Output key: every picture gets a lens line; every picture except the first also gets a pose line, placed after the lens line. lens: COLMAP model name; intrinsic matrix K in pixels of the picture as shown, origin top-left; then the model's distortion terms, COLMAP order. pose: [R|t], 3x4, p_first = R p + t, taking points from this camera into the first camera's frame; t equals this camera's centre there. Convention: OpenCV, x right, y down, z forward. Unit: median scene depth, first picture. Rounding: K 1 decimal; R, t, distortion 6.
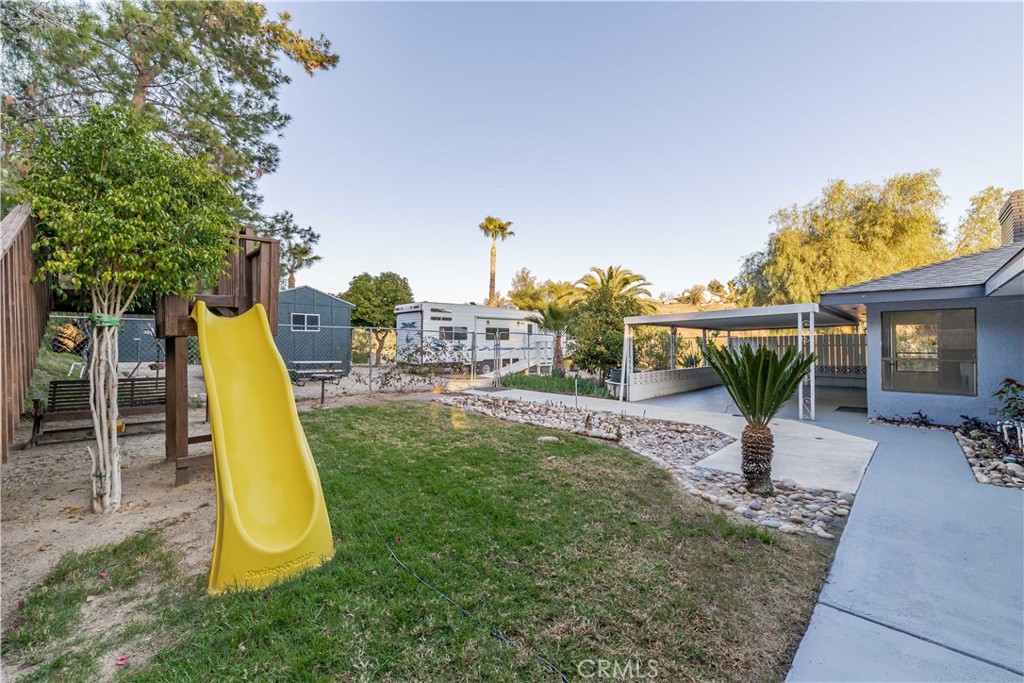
lens RADIAL K [[410.5, 0, 503.4], [0, 410.5, 342.1], [0, 0, 1]] dist [0.011480, -0.005422]
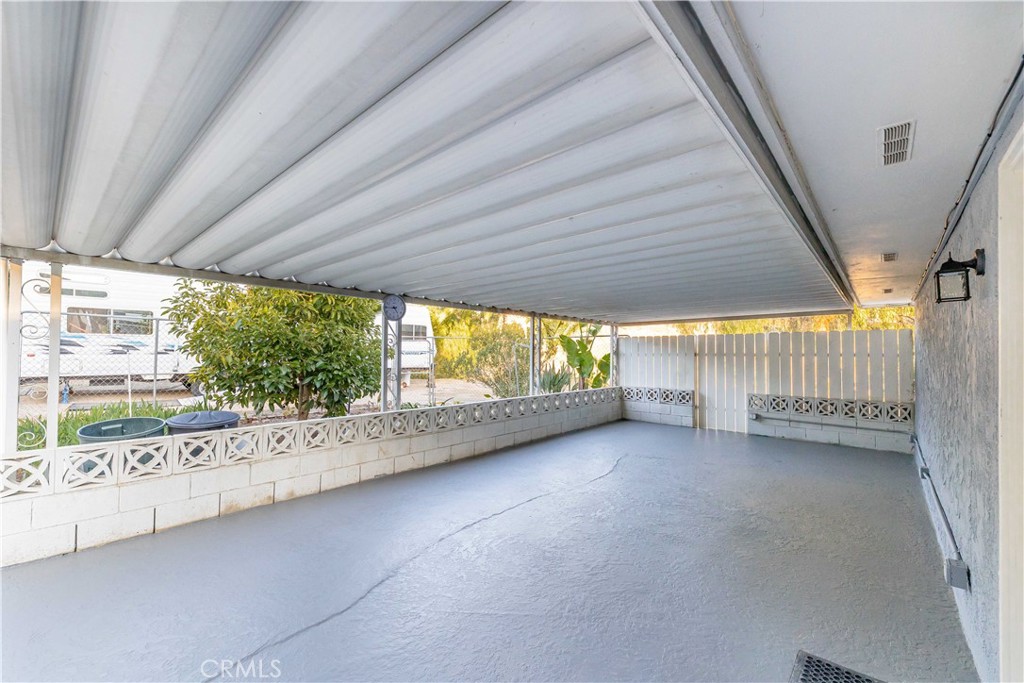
lens RADIAL K [[410.5, 0, 511.0], [0, 410.5, 344.0], [0, 0, 1]] dist [0.011480, -0.005422]
pose [[0.996525, 0.014820, 0.081961, 0.343842], [-0.014142, 0.999861, -0.008850, 0.005809], [-0.082080, 0.007660, 0.996596, 0.415755]]
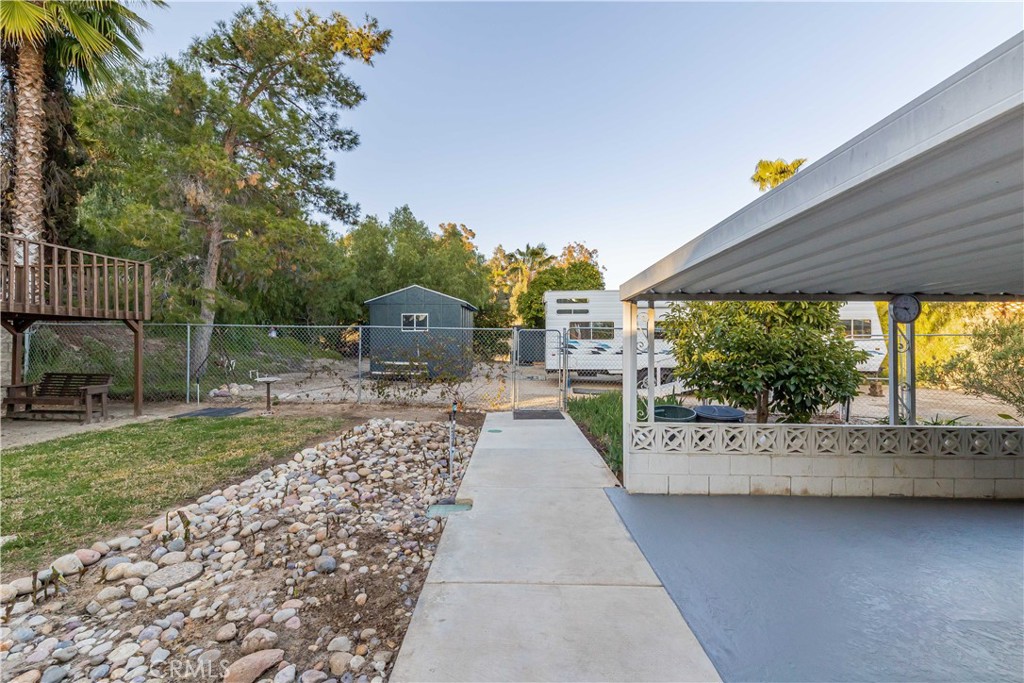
lens RADIAL K [[410.5, 0, 516.9], [0, 410.5, 342.5], [0, 0, 1]] dist [0.011480, -0.005422]
pose [[0.715938, -0.000996, -0.698163, 0.296762], [0.001926, 0.999998, 0.000549, -0.000081], [0.698161, -0.001738, 0.715939, 0.363352]]
